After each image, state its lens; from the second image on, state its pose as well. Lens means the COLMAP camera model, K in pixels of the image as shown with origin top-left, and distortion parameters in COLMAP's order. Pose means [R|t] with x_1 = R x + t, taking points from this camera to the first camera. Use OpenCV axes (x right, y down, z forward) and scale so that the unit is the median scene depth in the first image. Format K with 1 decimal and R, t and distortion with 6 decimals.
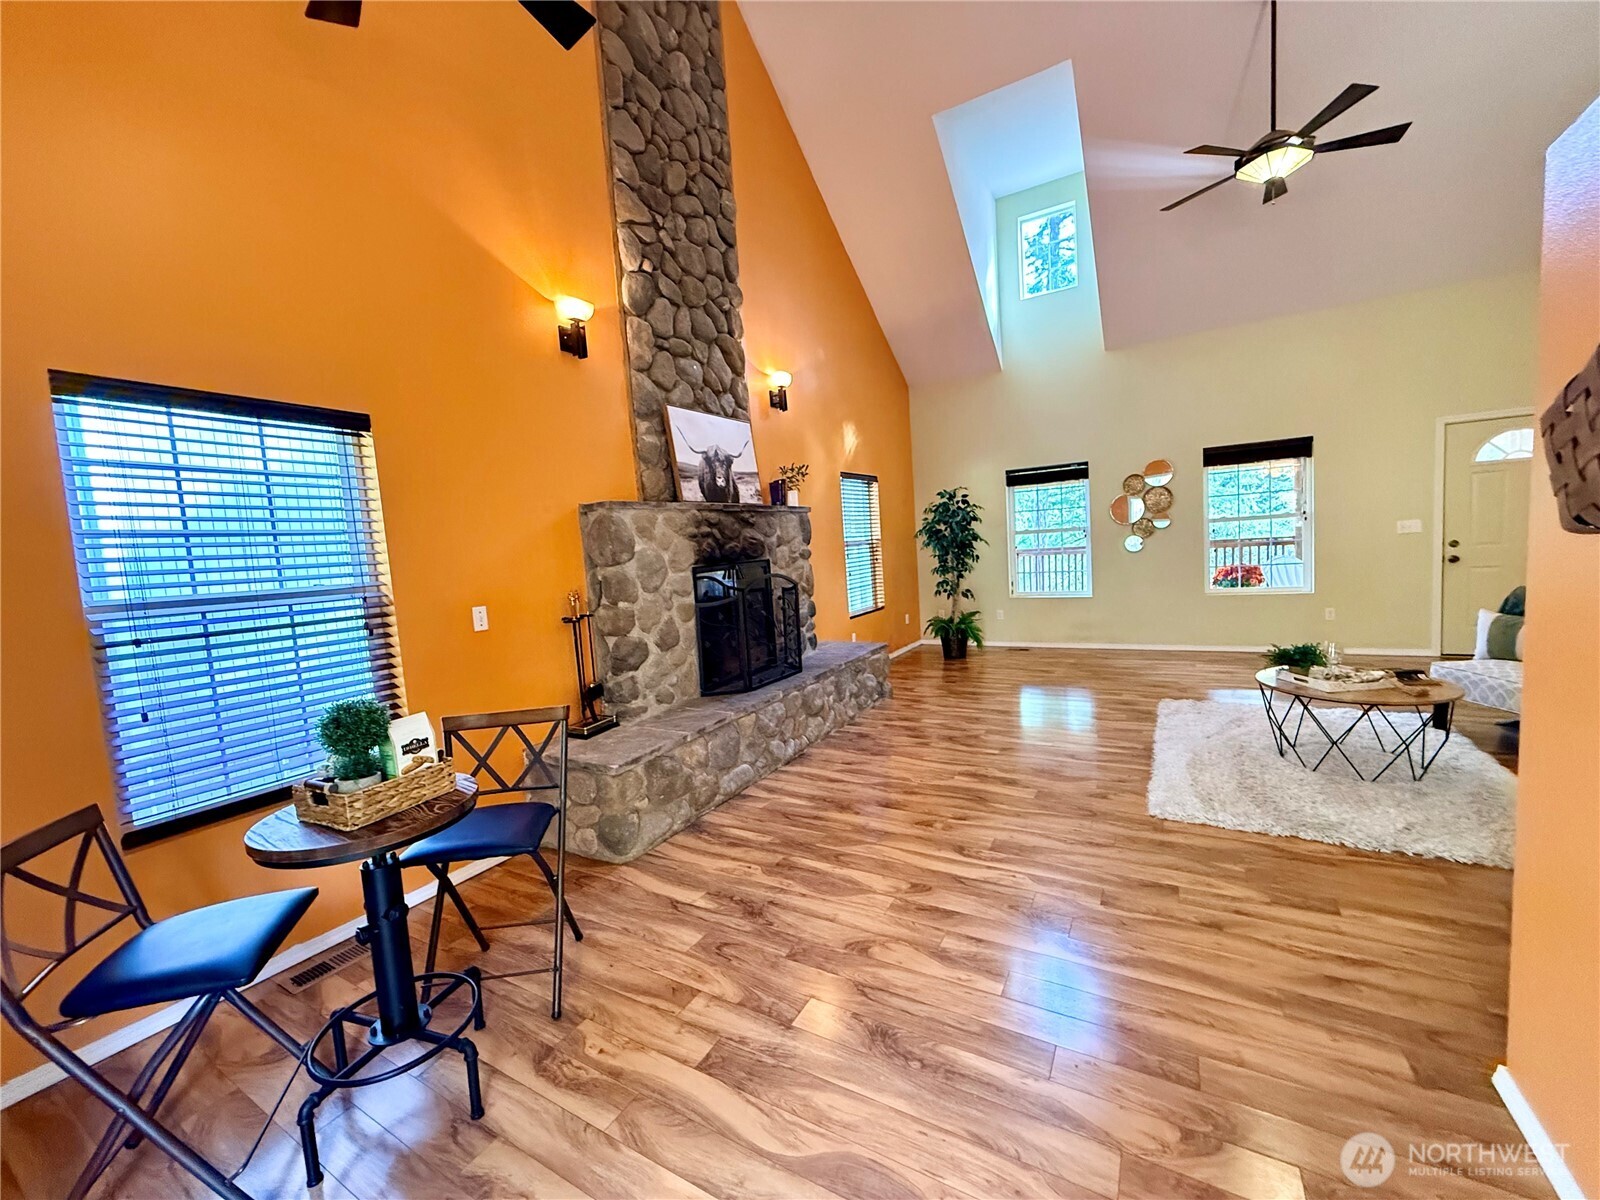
lens RADIAL K [[635.4, 0, 795.7], [0, 635.4, 599.5], [0, 0, 1]] dist [-0.000831, 0.000107]
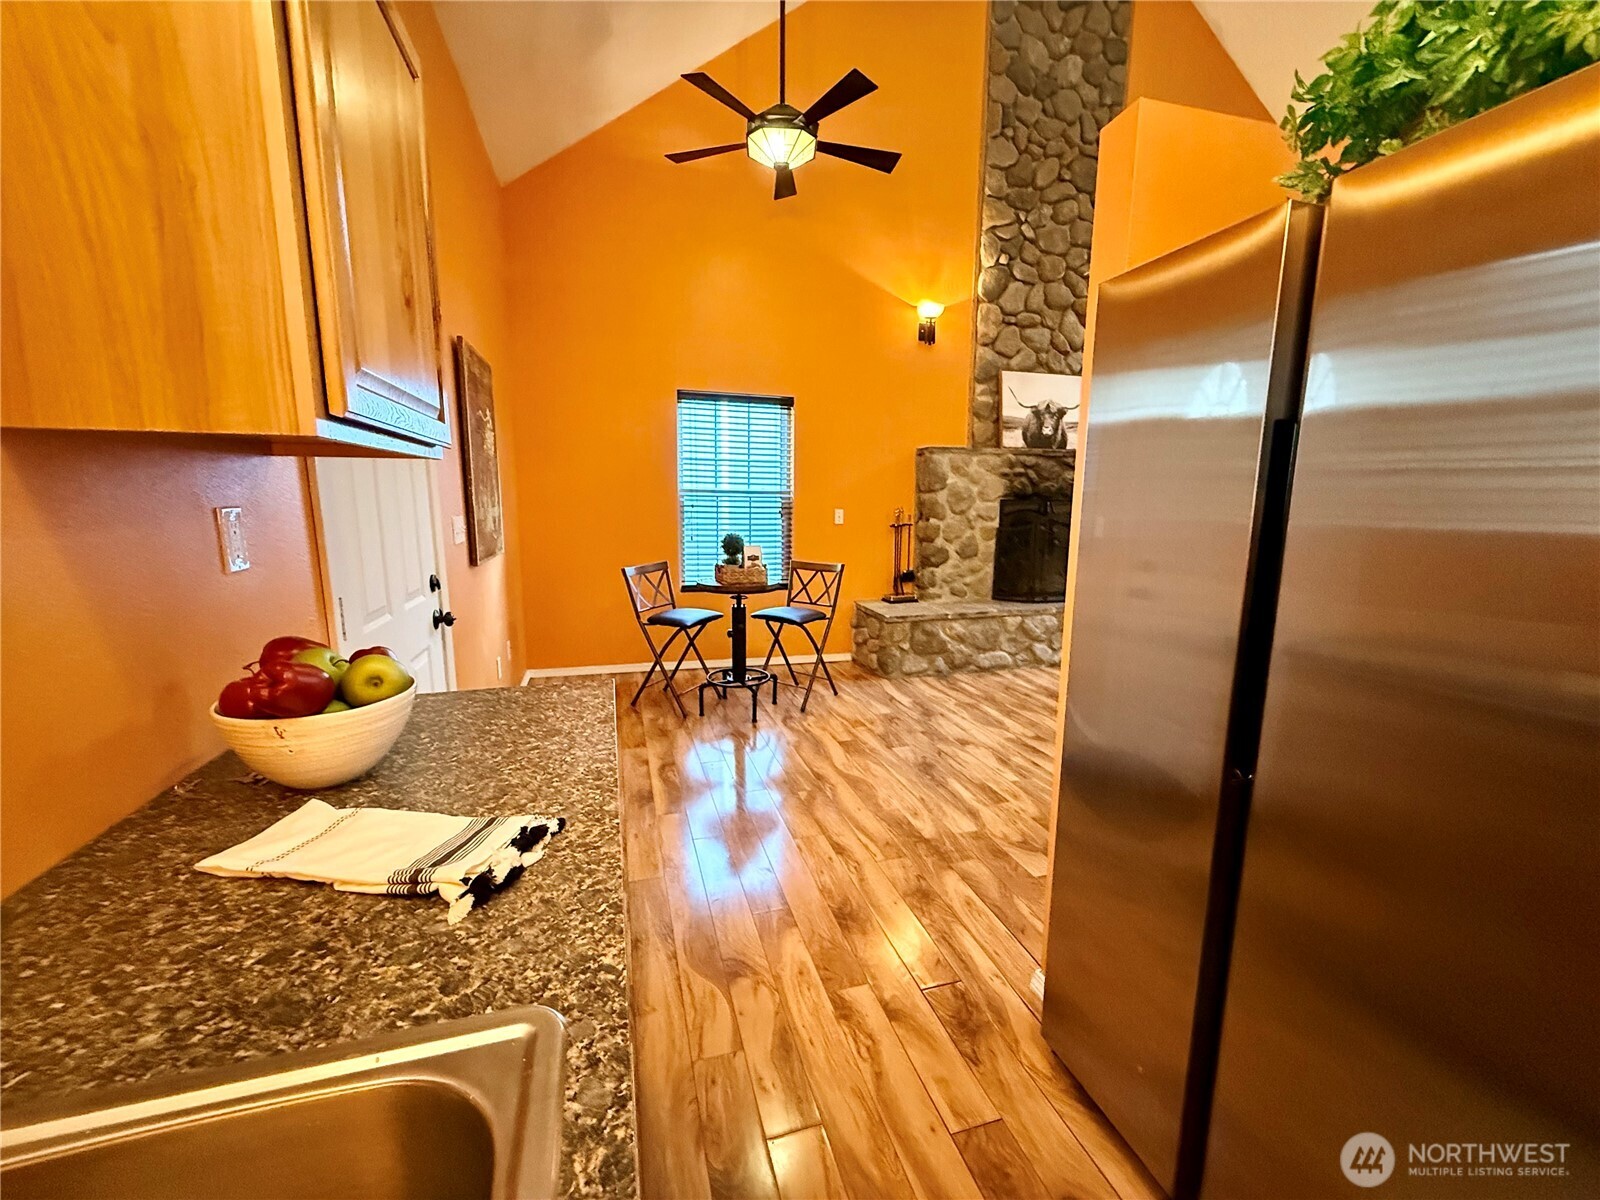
lens RADIAL K [[635.4, 0, 797.5], [0, 635.4, 600.4], [0, 0, 1]] dist [-0.000831, 0.000107]
pose [[0.723727, 0.183142, -0.665341, 0.439578], [-0.116200, 0.982716, 0.144105, 0.013313], [0.680233, -0.026980, 0.732500, -0.235259]]
